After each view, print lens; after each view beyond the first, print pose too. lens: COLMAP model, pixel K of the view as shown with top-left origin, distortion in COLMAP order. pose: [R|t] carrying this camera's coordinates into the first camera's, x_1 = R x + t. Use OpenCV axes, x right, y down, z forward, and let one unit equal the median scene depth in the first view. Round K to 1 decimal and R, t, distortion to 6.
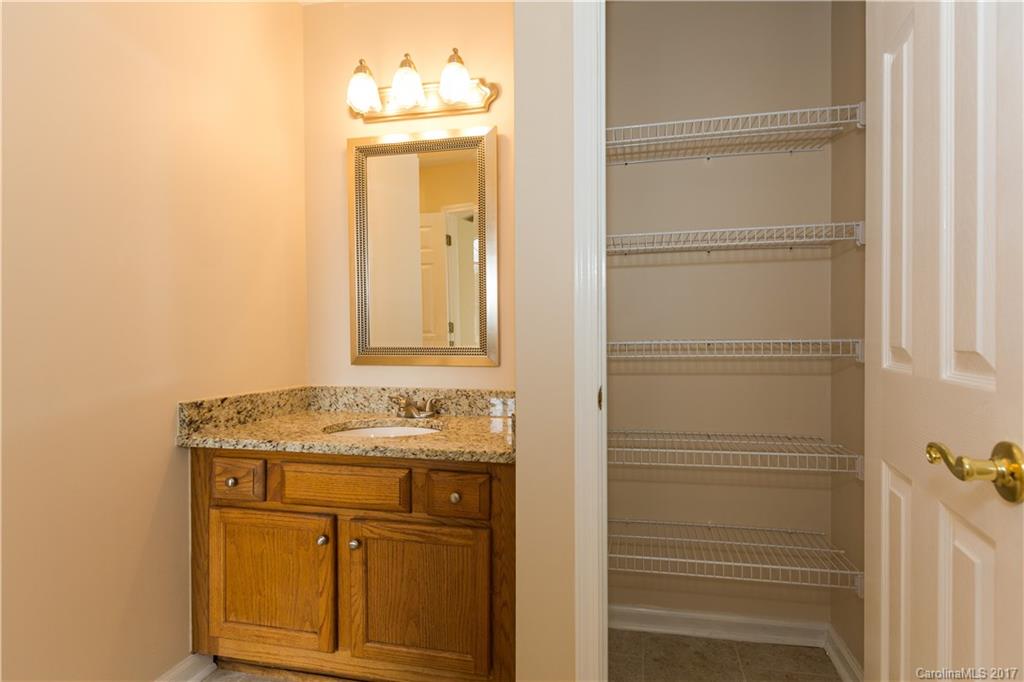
lens RADIAL K [[478.0, 0, 512.5], [0, 478.0, 339.8], [0, 0, 1]] dist [0.001284, -0.002093]
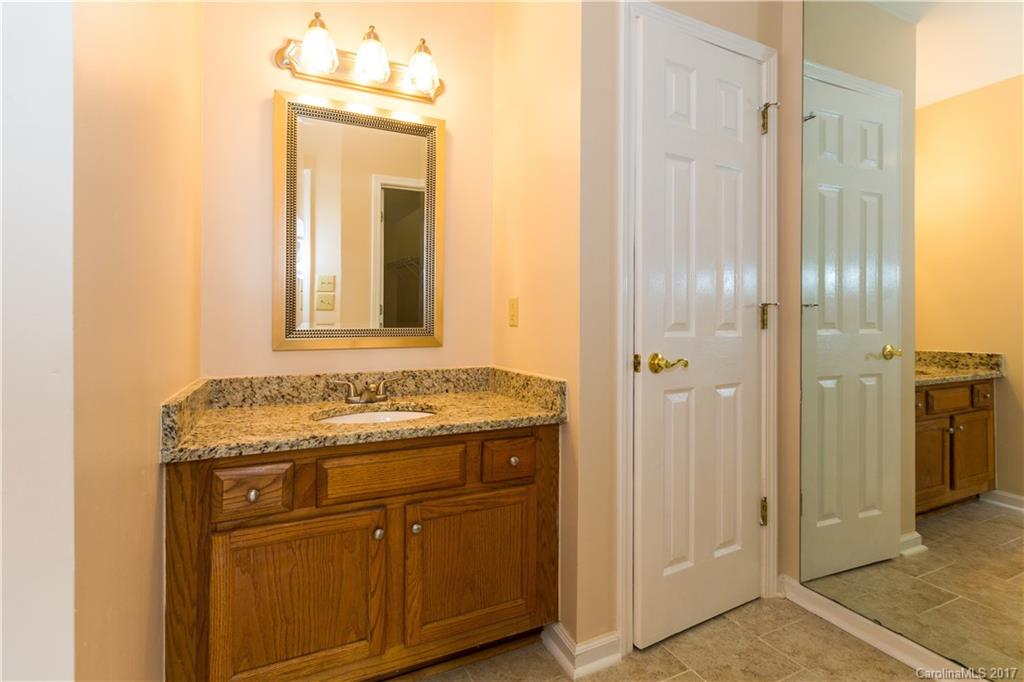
lens RADIAL K [[478.0, 0, 484.1], [0, 478.0, 317.8], [0, 0, 1]] dist [0.001284, -0.002093]
pose [[0.819096, 0.003989, 0.573643, -0.740891], [0.003271, 0.999927, -0.011625, 0.006680], [-0.573647, 0.011398, 0.819023, 0.105925]]
